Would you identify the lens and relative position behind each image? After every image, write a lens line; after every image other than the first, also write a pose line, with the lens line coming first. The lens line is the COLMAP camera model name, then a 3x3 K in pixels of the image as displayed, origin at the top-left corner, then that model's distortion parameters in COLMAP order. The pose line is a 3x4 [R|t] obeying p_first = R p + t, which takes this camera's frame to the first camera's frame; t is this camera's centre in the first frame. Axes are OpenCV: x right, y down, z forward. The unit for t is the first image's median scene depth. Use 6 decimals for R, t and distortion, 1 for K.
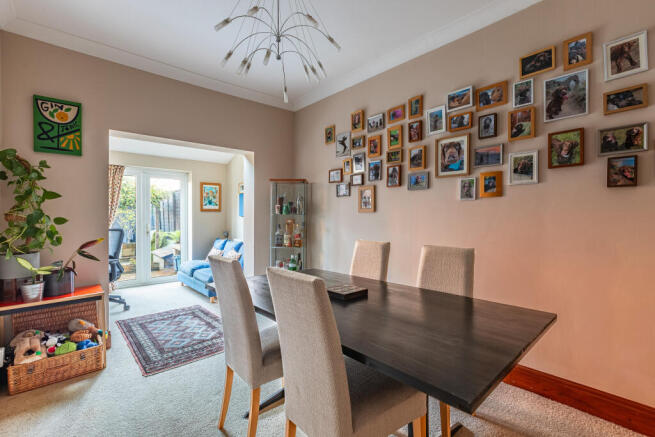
lens RADIAL K [[294.7, 0, 326.8], [0, 294.7, 216.3], [0, 0, 1]] dist [-0.000321, 0.000103]
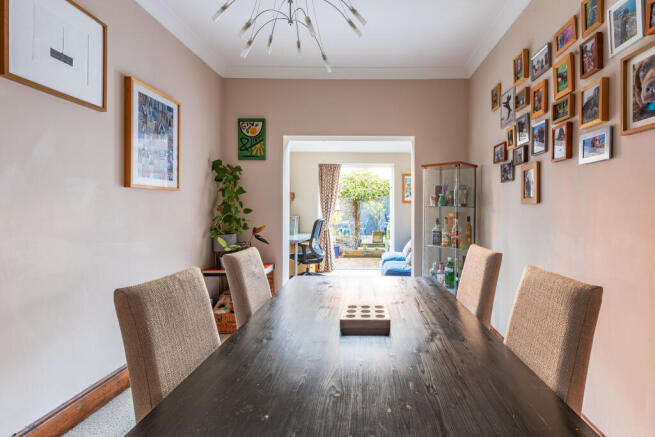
lens RADIAL K [[306.8, 0, 369.9], [0, 306.8, 206.1], [0, 0, 1]] dist [-0.000700, -0.000059]
pose [[0.753701, 0.002172, -0.657214, 0.334529], [-0.005927, 0.999976, -0.003492, -0.003526], [0.657191, 0.006528, 0.753696, 0.274032]]
